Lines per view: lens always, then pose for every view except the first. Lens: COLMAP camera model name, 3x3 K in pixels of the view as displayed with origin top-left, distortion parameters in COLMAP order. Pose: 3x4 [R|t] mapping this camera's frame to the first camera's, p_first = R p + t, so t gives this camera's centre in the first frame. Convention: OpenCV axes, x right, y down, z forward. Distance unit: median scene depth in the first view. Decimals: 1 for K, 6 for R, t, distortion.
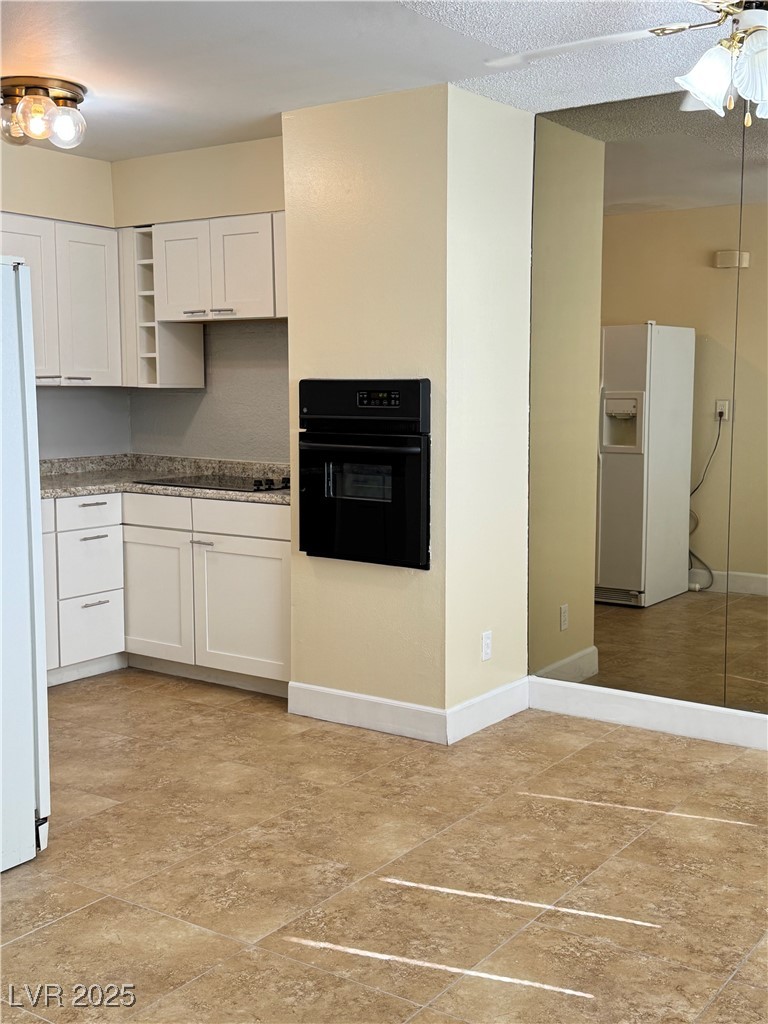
lens RADIAL K [[1154.5, 0, 385.0], [0, 1154.5, 518.6], [0, 0, 1]] dist [0.099672, 0.000000]
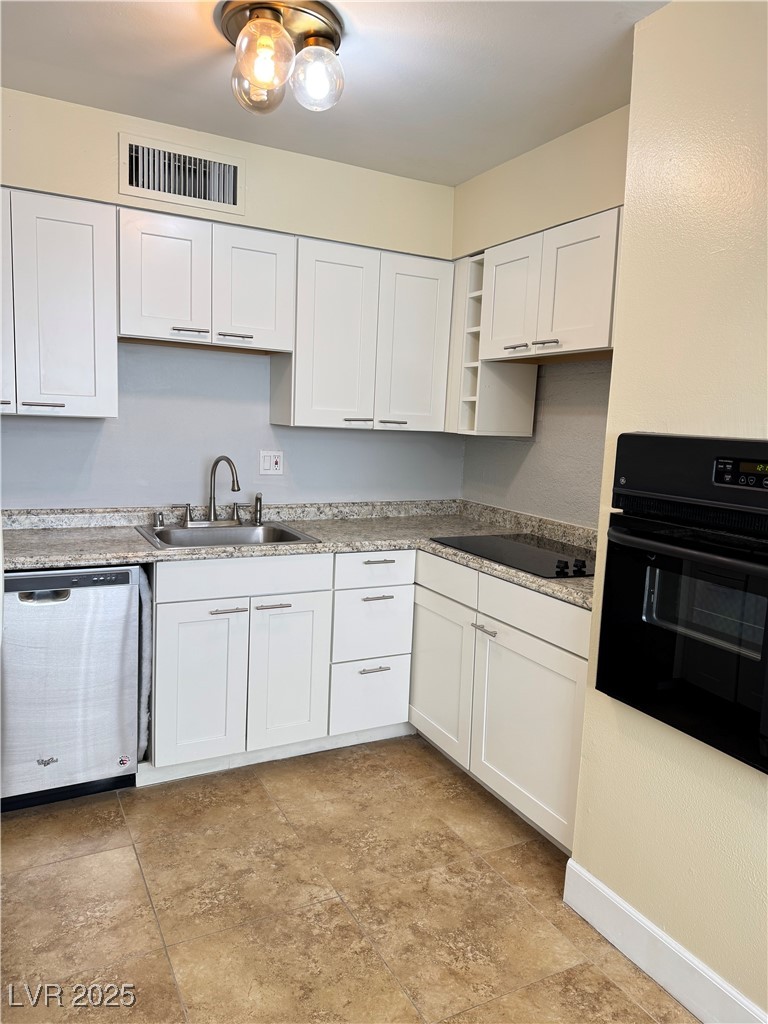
lens RADIAL K [[722.0, 0, 377.7], [0, 722.0, 515.0], [0, 0, 1]] dist [0.059390, -0.060497]
pose [[0.888134, 0.097094, -0.449212, -0.005638], [-0.094273, 0.995132, 0.028705, -0.063992], [0.449812, 0.016855, 0.892964, 0.500515]]
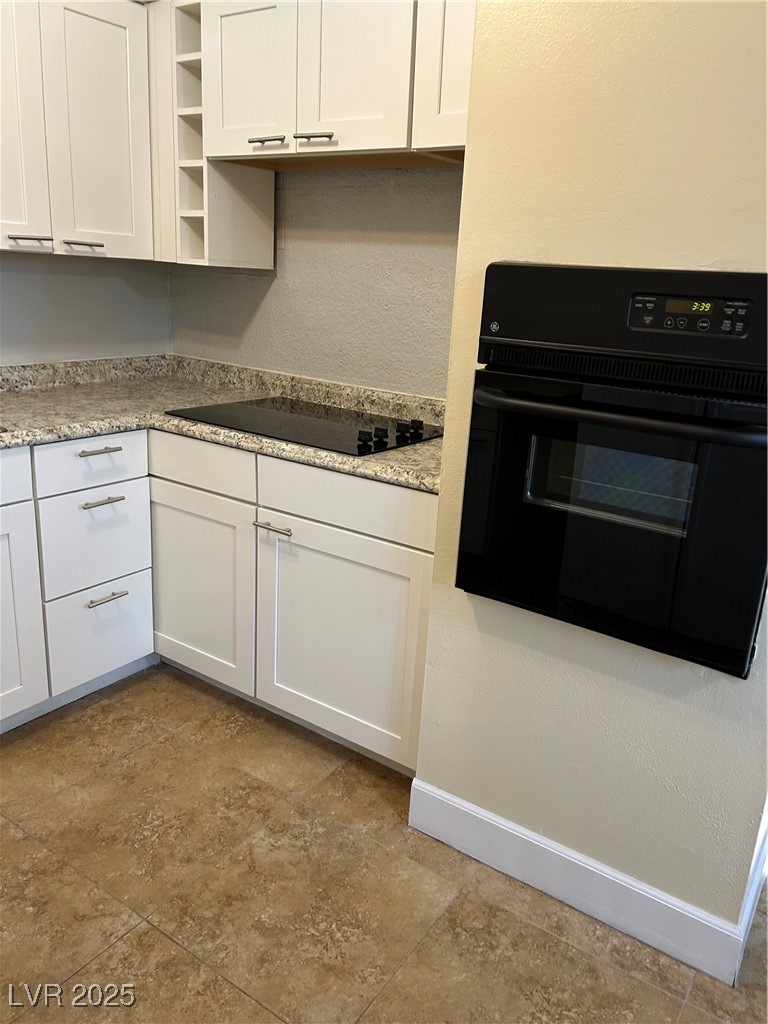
lens RADIAL K [[774.9, 0, 389.9], [0, 774.9, 509.2], [0, 0, 1]] dist [0.043464, -0.040033]
pose [[0.998352, 0.046822, 0.033178, -0.105774], [-0.051911, 0.983311, 0.174368, -0.063232], [-0.024461, -0.175803, 0.984121, 0.571935]]
